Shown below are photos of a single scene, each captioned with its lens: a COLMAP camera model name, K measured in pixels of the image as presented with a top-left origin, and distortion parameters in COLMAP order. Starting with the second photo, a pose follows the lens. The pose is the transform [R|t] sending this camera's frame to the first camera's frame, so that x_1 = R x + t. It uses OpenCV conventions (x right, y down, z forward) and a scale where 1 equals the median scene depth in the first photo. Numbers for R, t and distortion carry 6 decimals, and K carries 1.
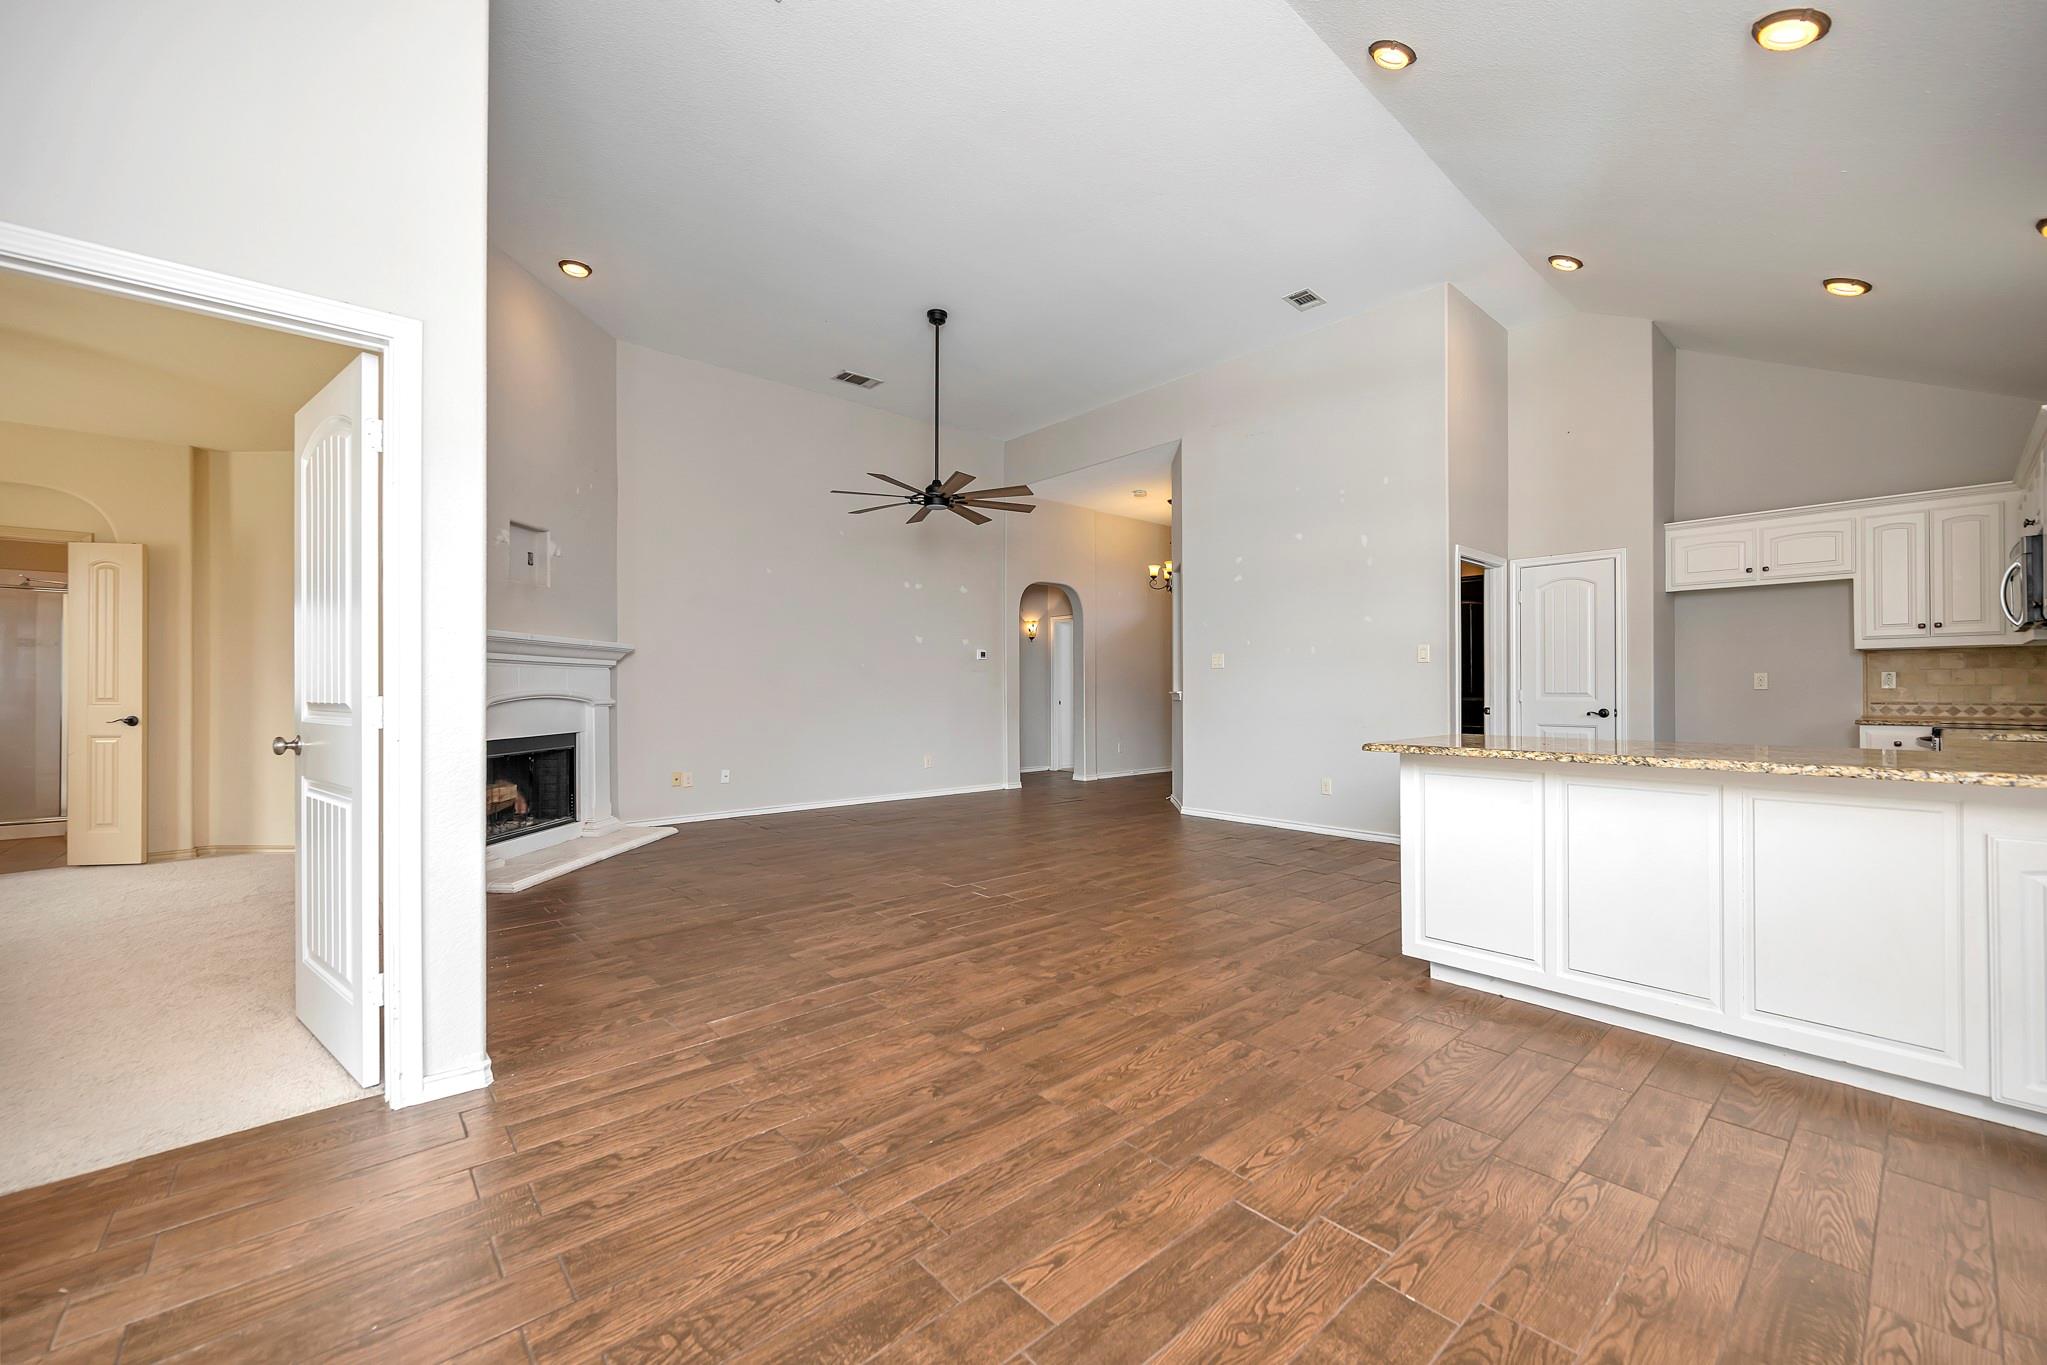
lens RADIAL K [[805.6, 0, 1023.7], [0, 805.6, 715.4], [0, 0, 1]] dist [0.014954, -0.000041]
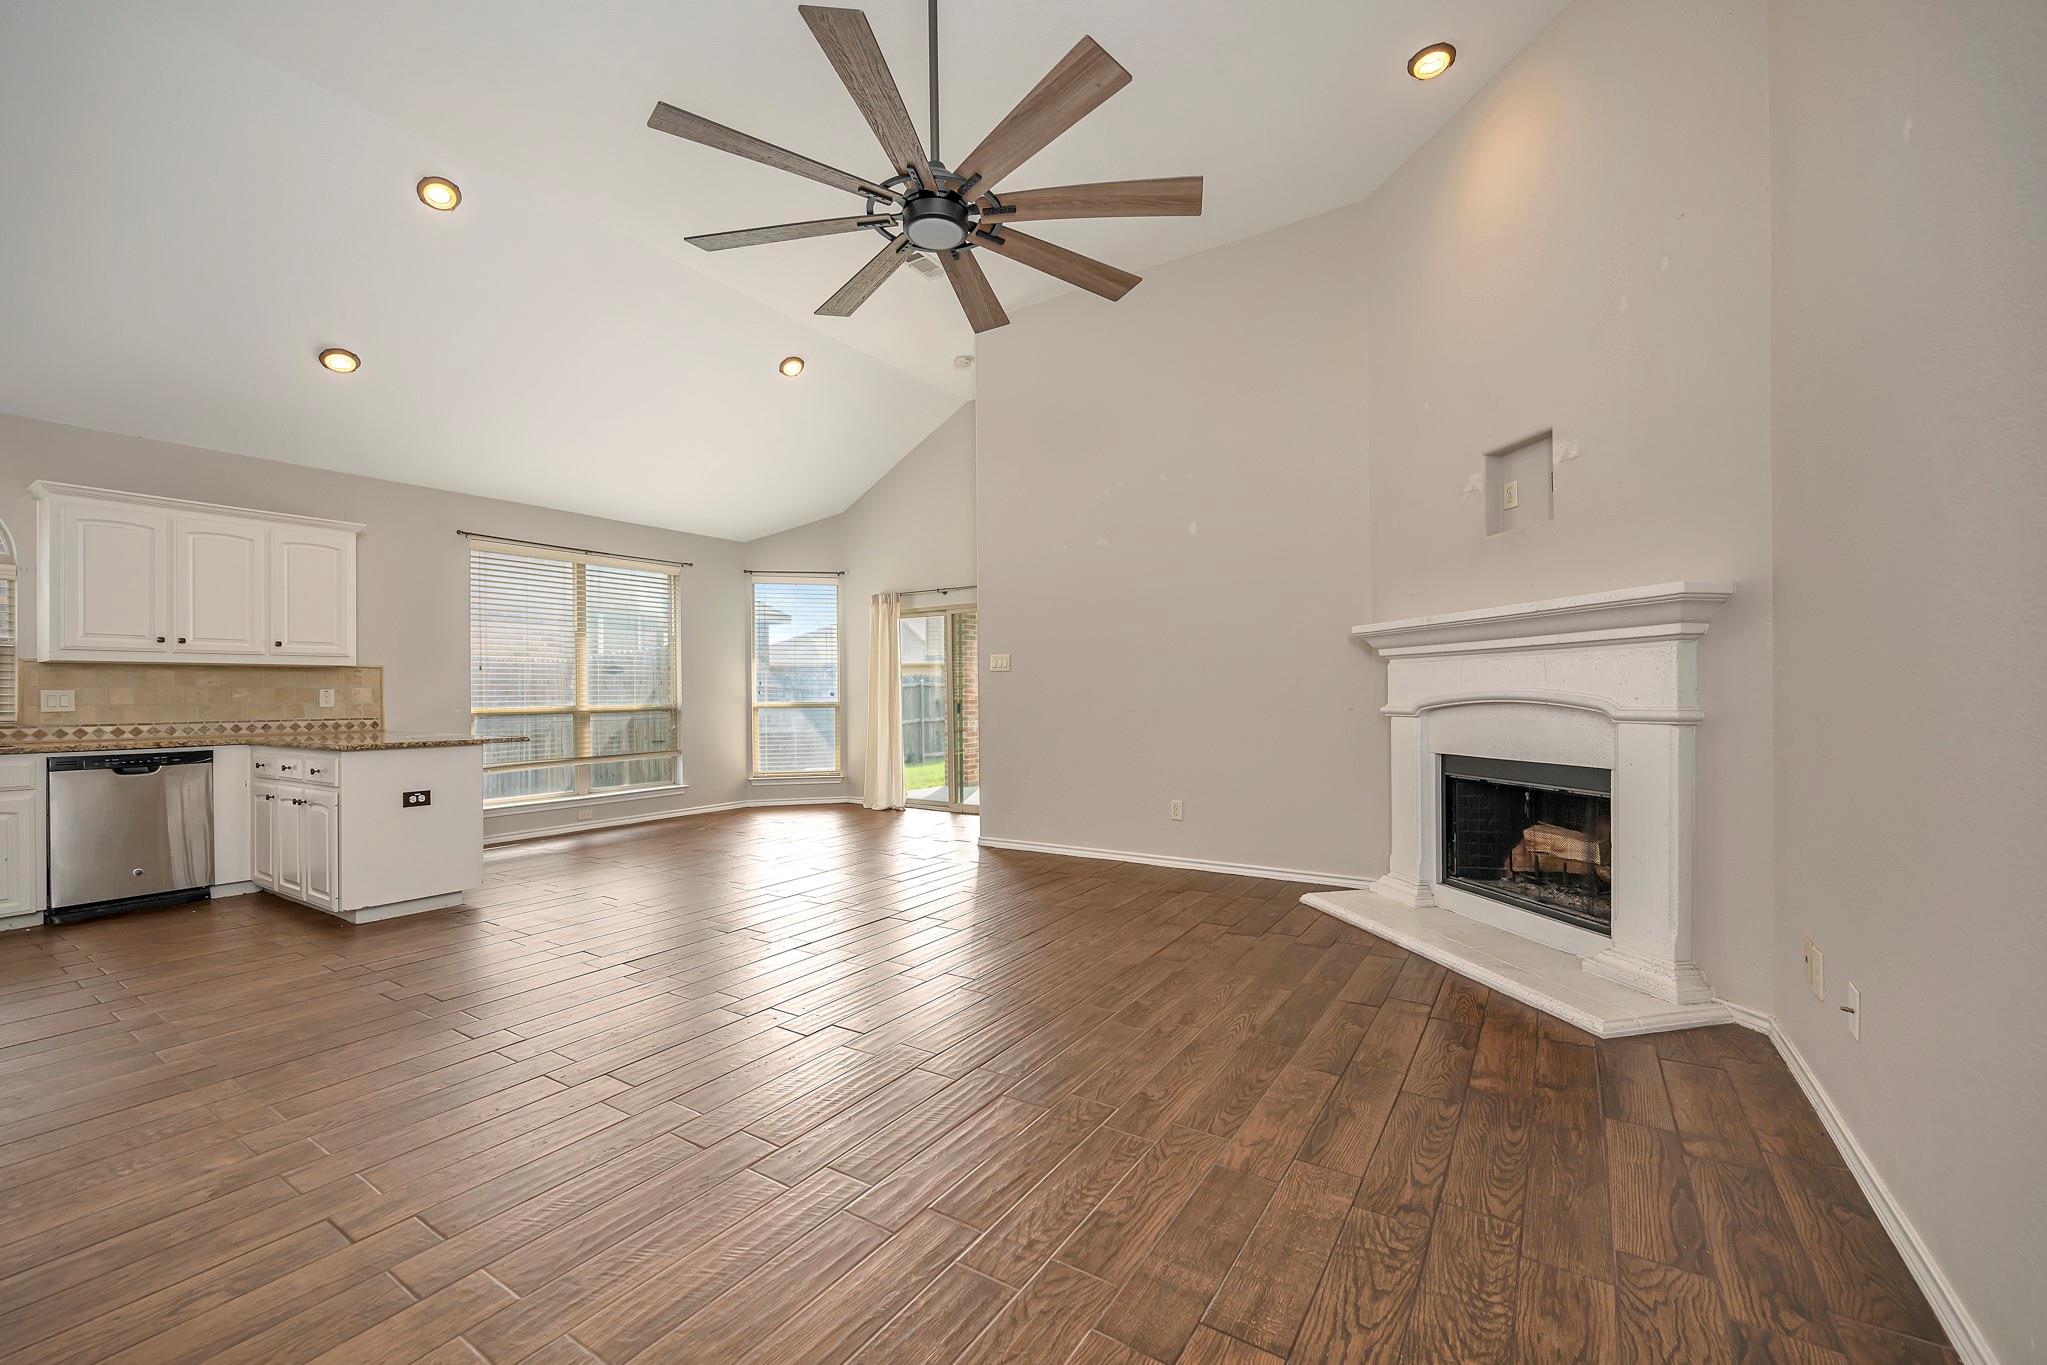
lens RADIAL K [[822.8, 0, 1023.5], [0, 822.8, 670.8], [0, 0, 1]] dist [0.001319, -0.000046]
pose [[-0.964451, 0.004434, -0.264226, -0.040094], [0.003726, 0.999988, 0.003182, -0.047006], [0.264237, 0.002084, -0.964456, 1.434221]]
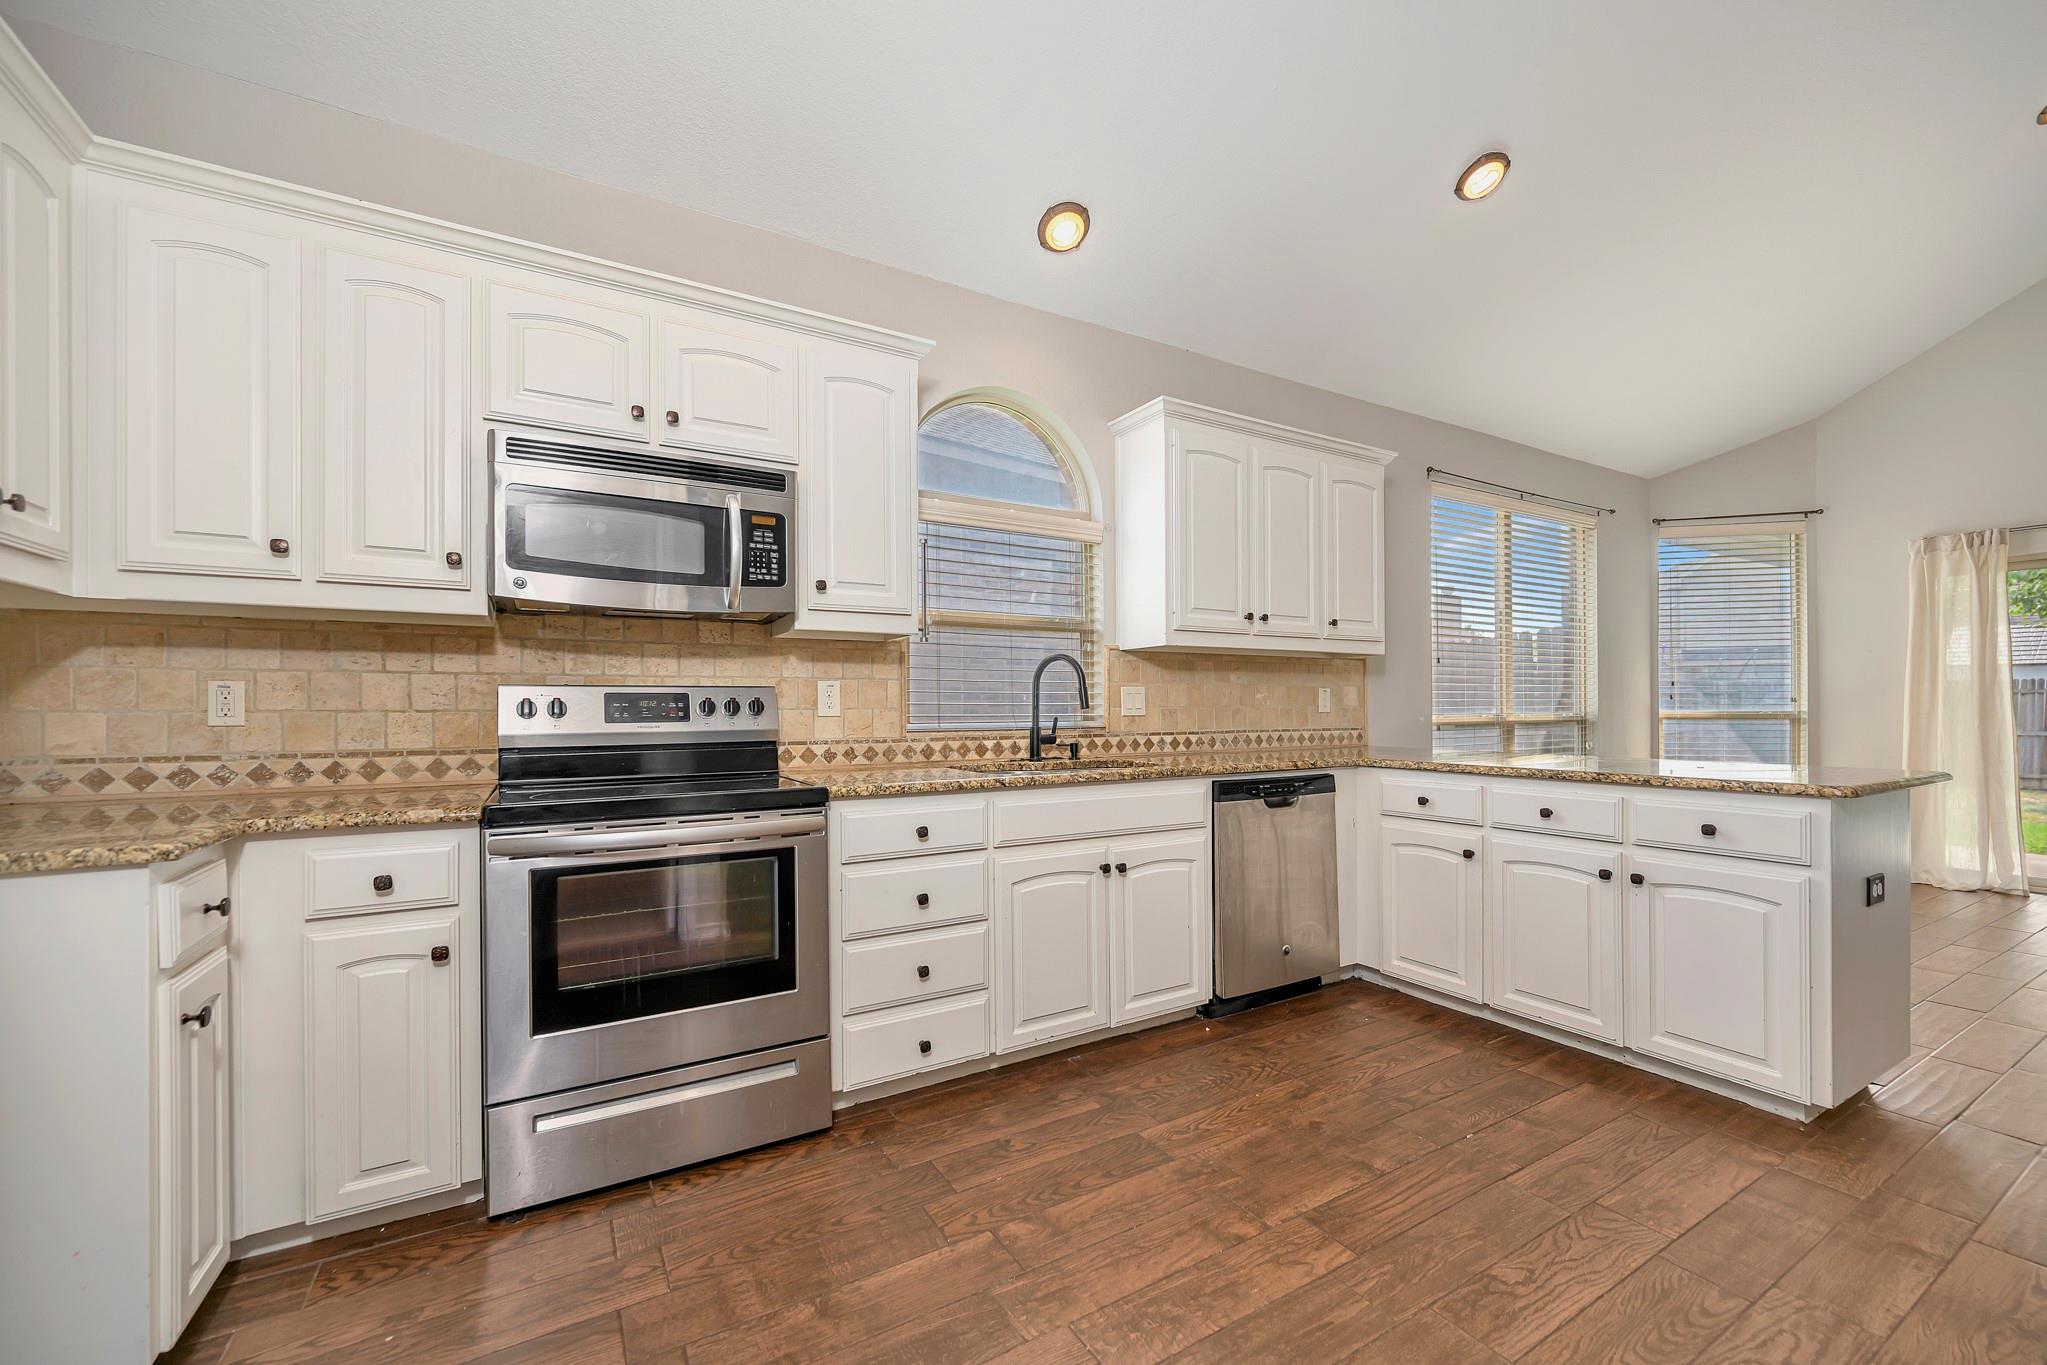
lens RADIAL K [[814.7, 0, 1048.0], [0, 814.7, 708.0], [0, 0, 1]] dist [0.001430, 0.000004]
pose [[-0.983623, 0.007303, 0.180091, 0.602134], [0.013251, 0.999405, 0.031847, -0.033716], [-0.179751, 0.033712, -0.983134, 1.016885]]
